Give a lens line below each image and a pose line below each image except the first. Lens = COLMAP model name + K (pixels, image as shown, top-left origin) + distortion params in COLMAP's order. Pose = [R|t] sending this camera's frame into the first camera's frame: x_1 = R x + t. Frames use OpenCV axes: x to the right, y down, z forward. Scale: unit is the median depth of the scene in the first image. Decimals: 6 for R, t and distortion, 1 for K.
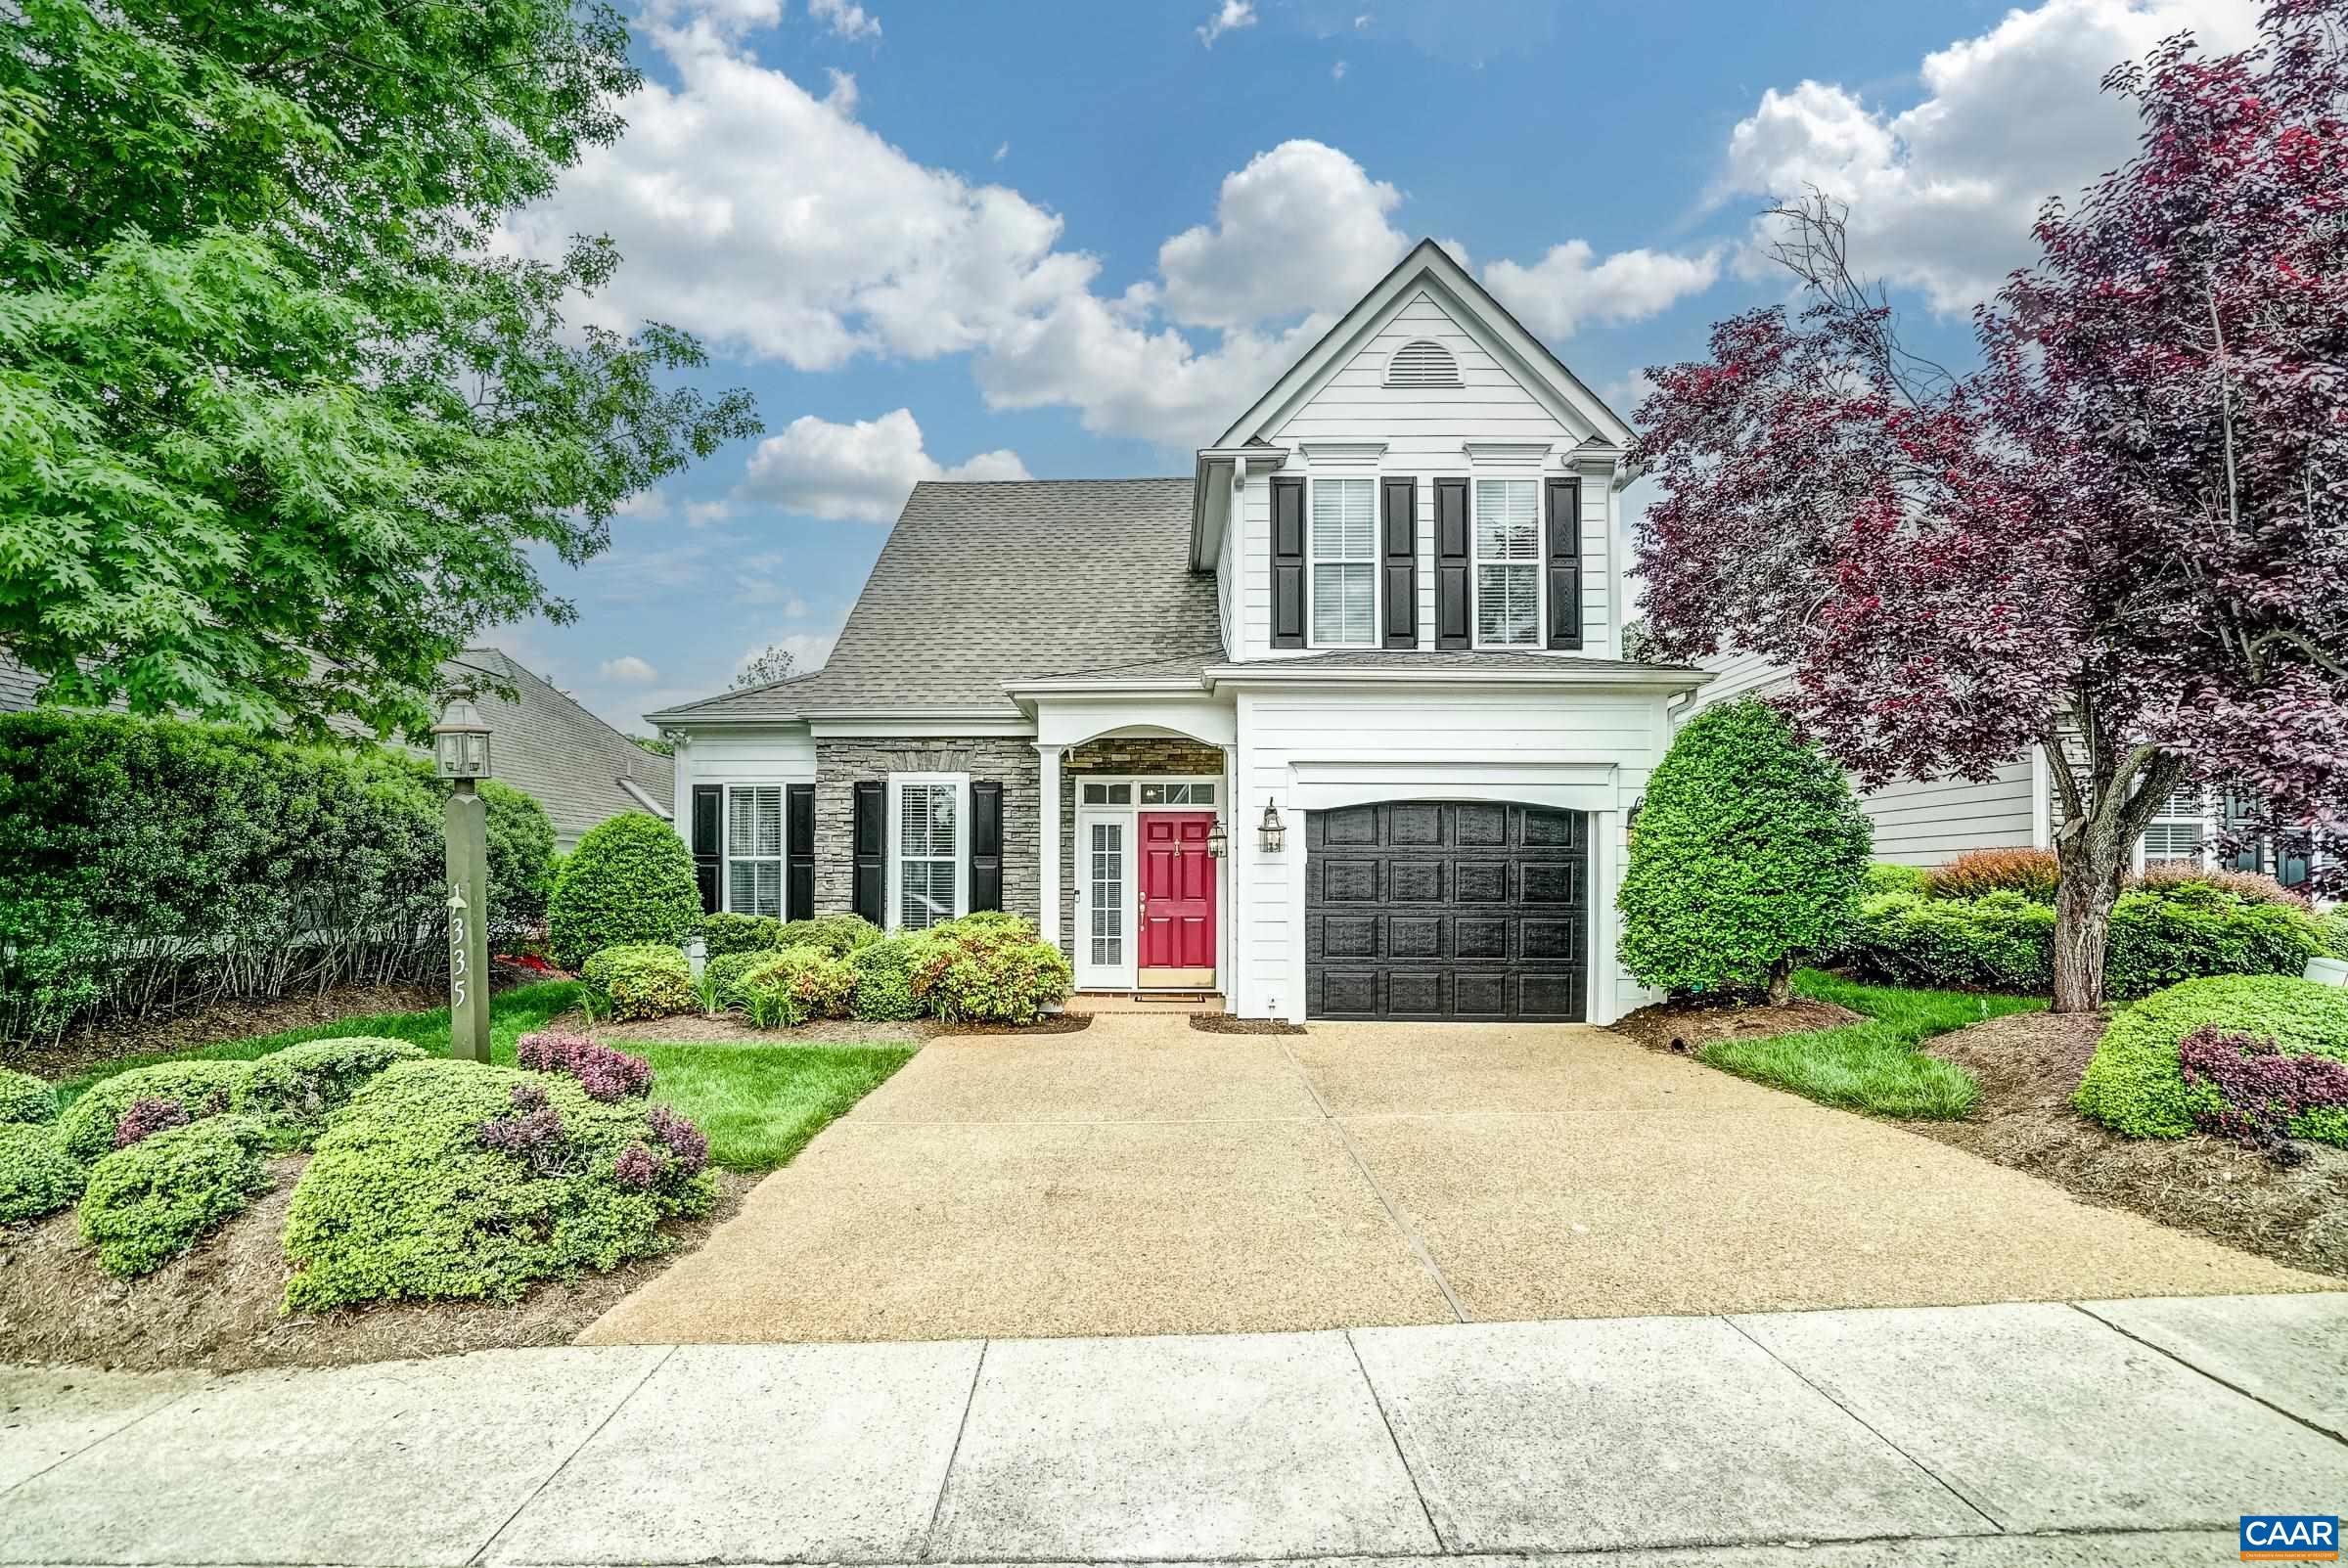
lens RADIAL K [[1112.6, 0, 1163.3], [0, 1112.6, 782.8], [0, 0, 1]] dist [-0.047088, 0.014304]
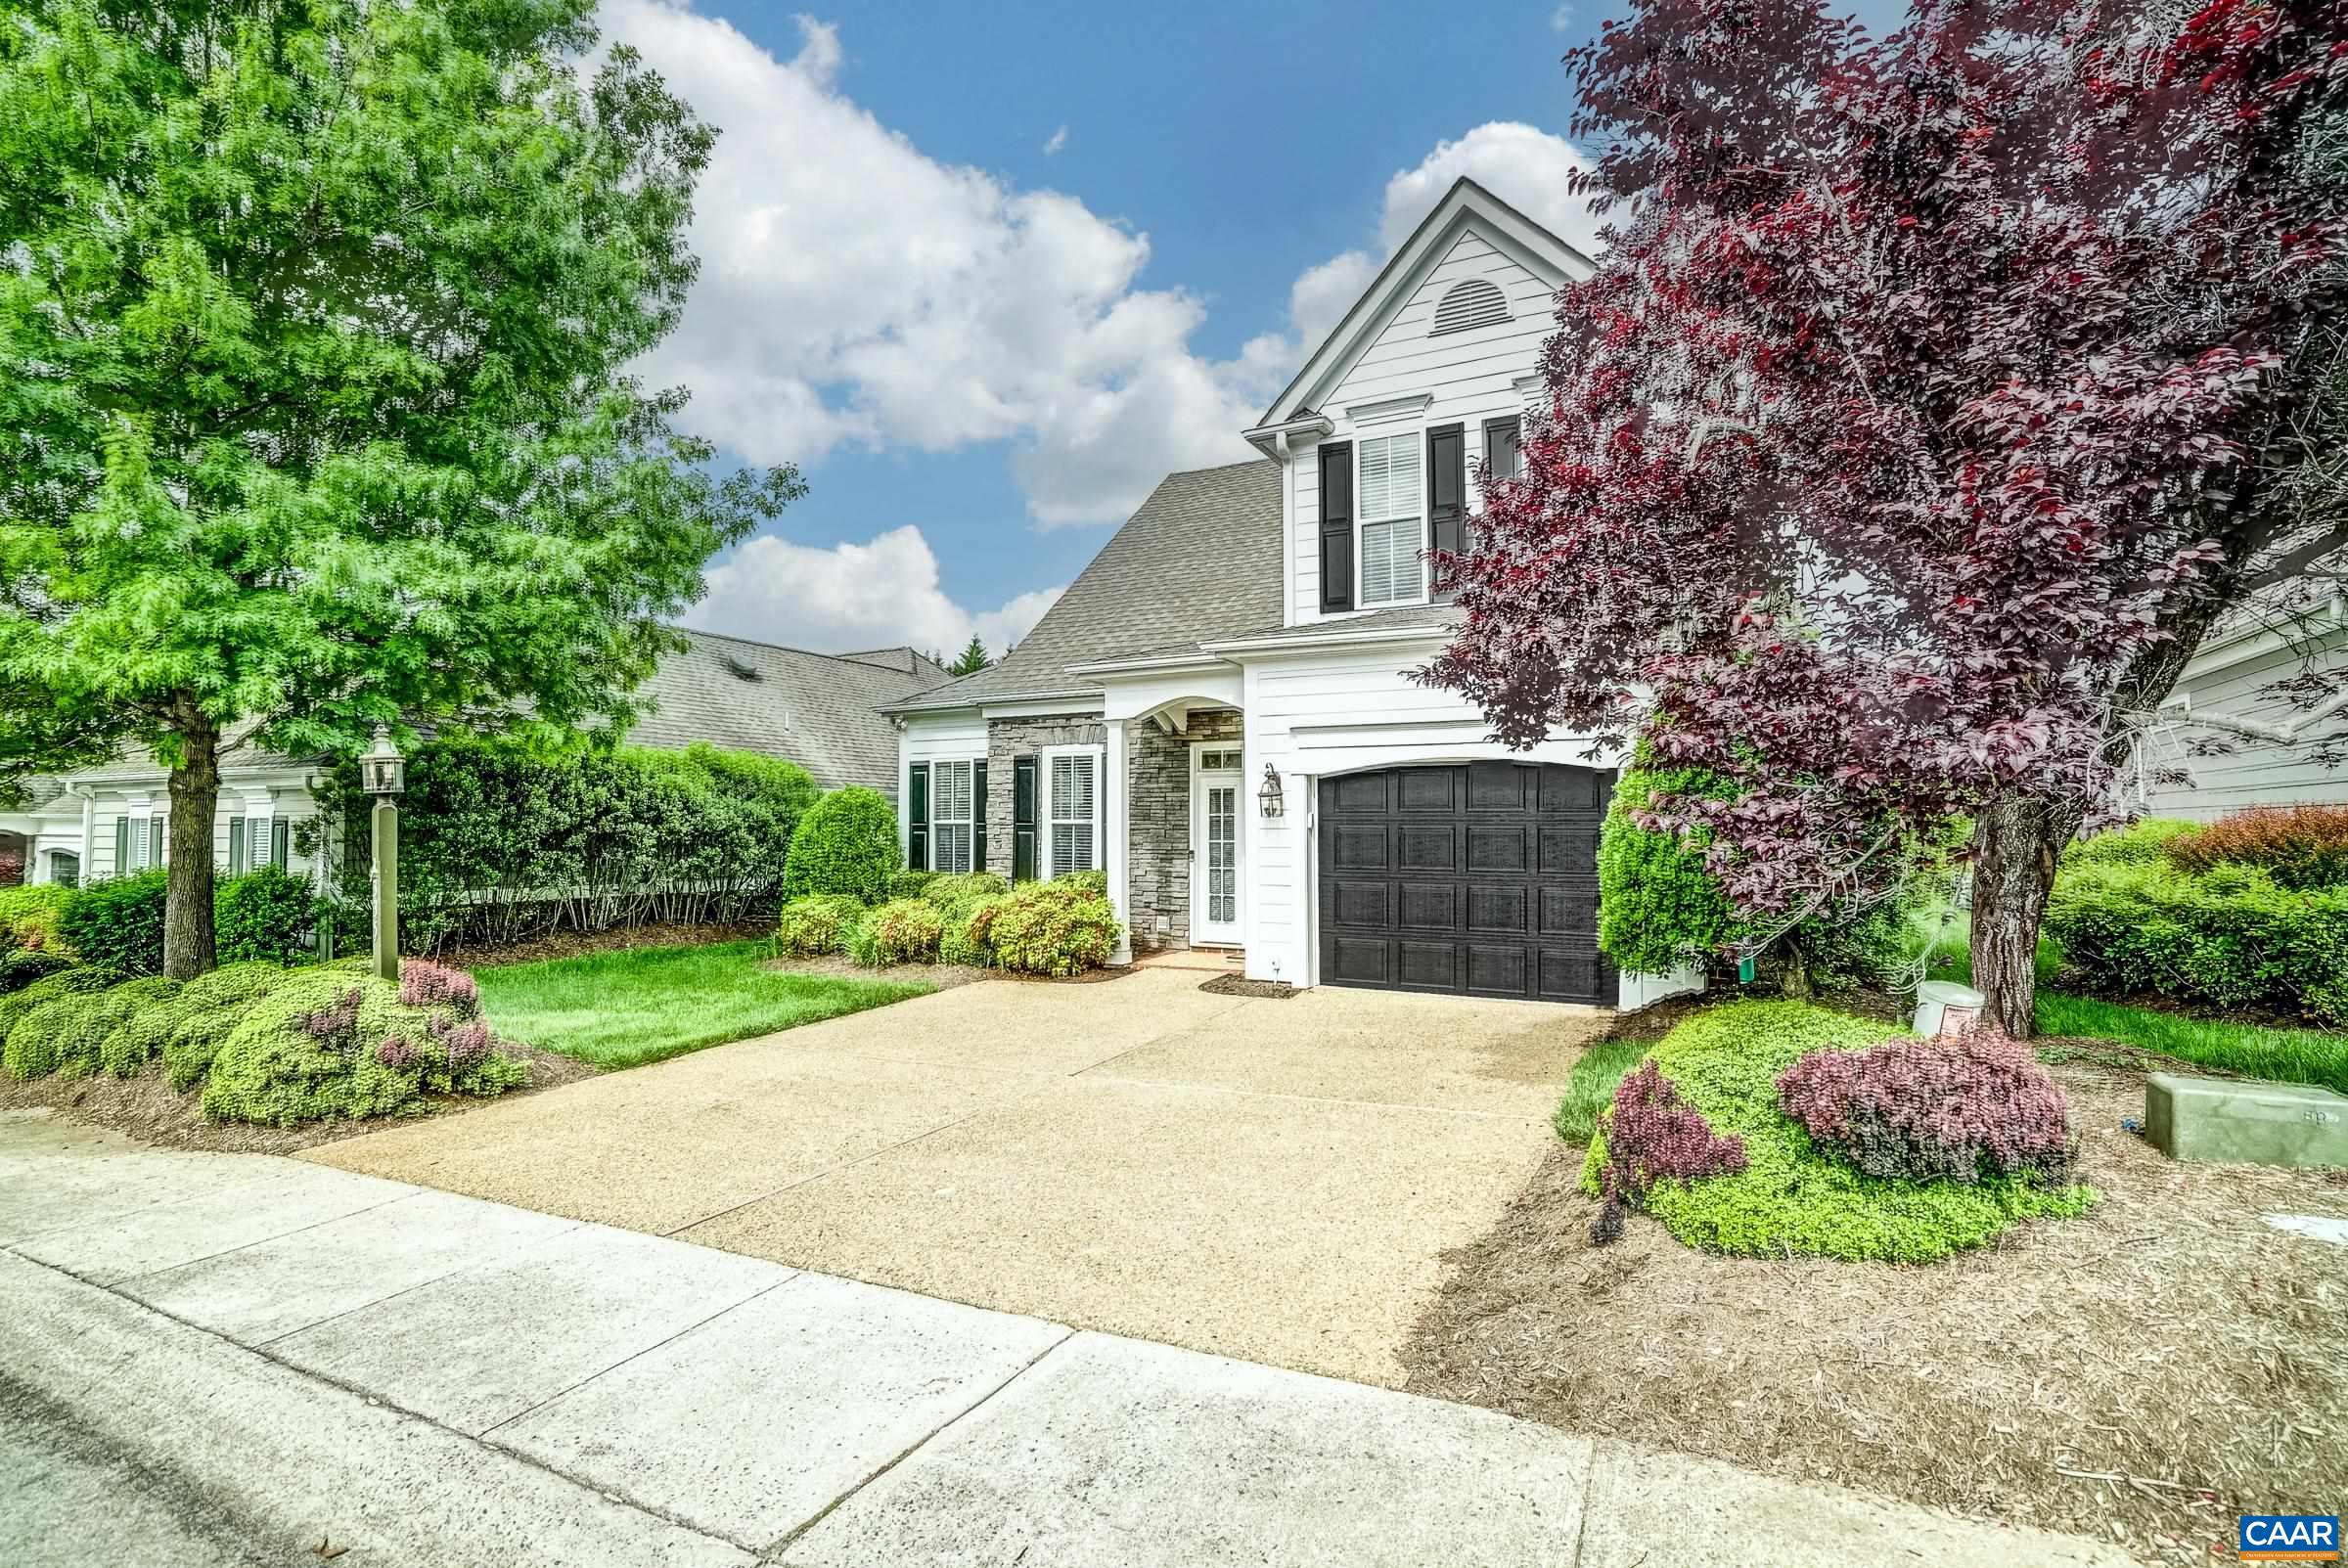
lens RADIAL K [[1112.6, 0, 1200.1], [0, 1112.6, 671.8], [0, 0, 1]] dist [-0.047088, 0.014304]
pose [[0.903797, -0.064547, -0.423065, 0.423376], [0.043952, 0.997333, -0.058268, -0.013467], [0.425697, 0.034067, 0.904224, 0.035603]]
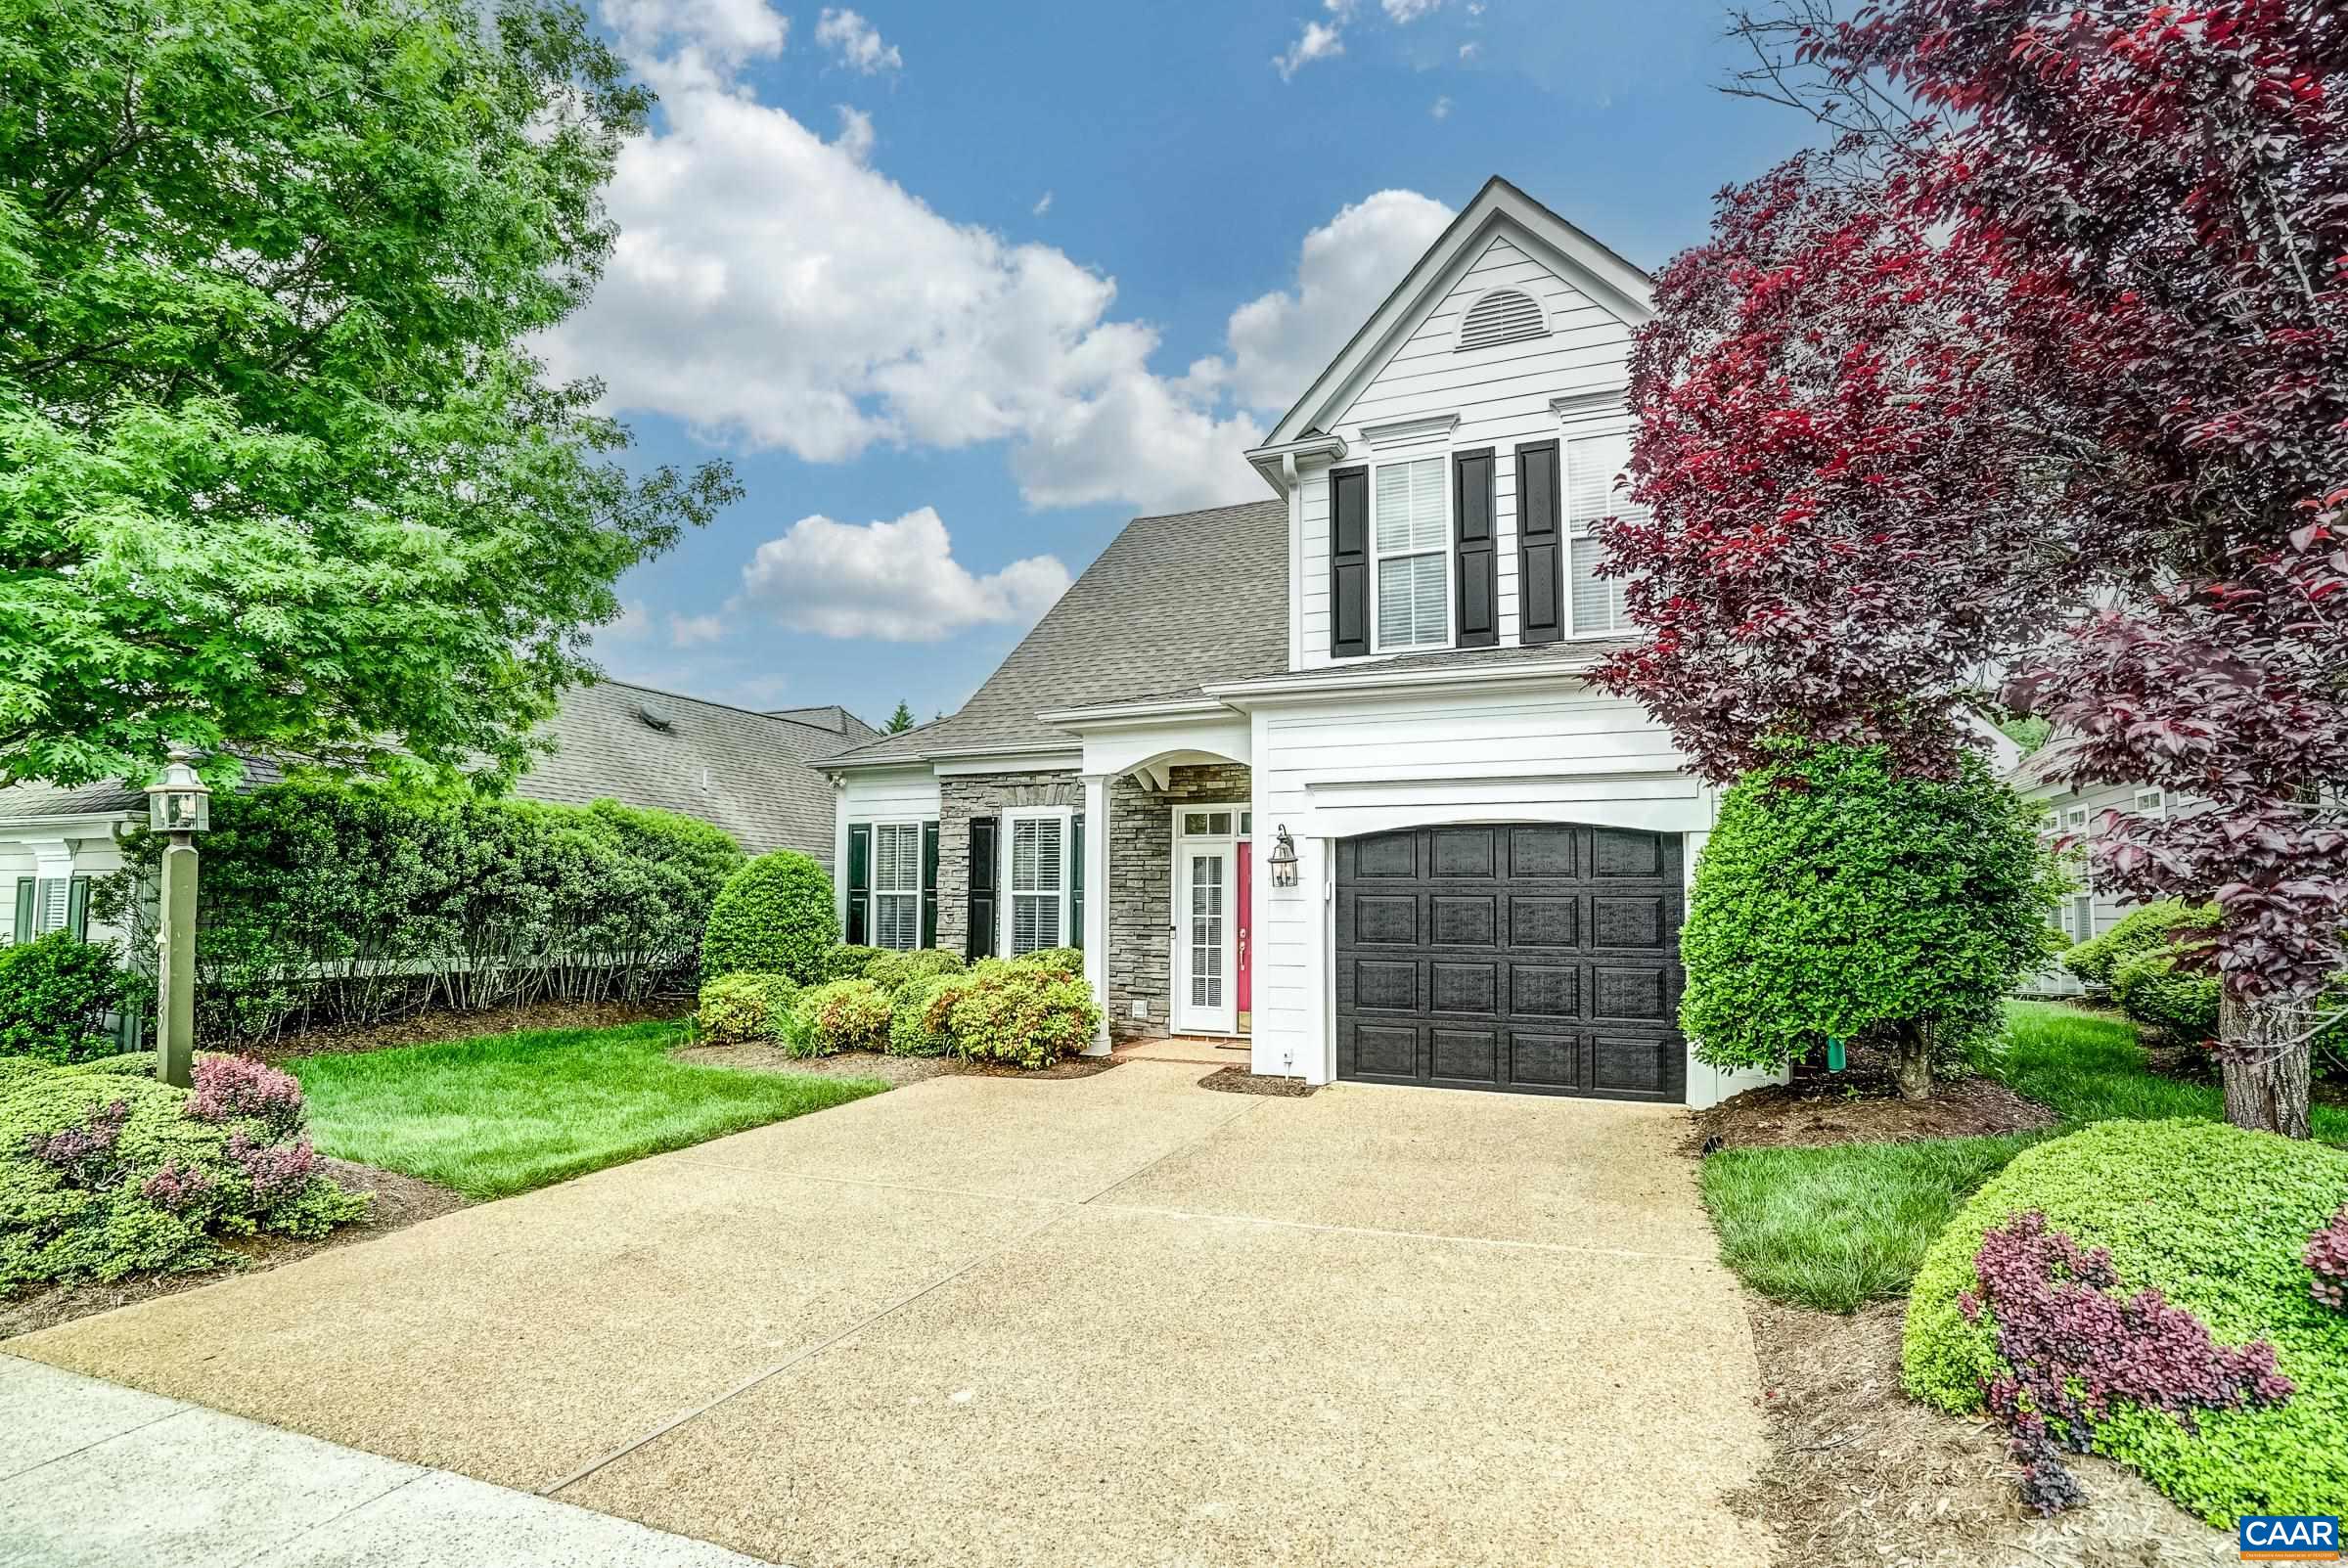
lens RADIAL K [[1112.6, 0, 1188.9], [0, 1112.6, 740.9], [0, 0, 1]] dist [-0.047088, 0.014304]
pose [[0.929791, -0.052093, -0.364383, 0.314404], [0.030226, 0.997397, -0.065464, 0.001830], [0.366845, 0.049853, 0.928945, 0.123847]]
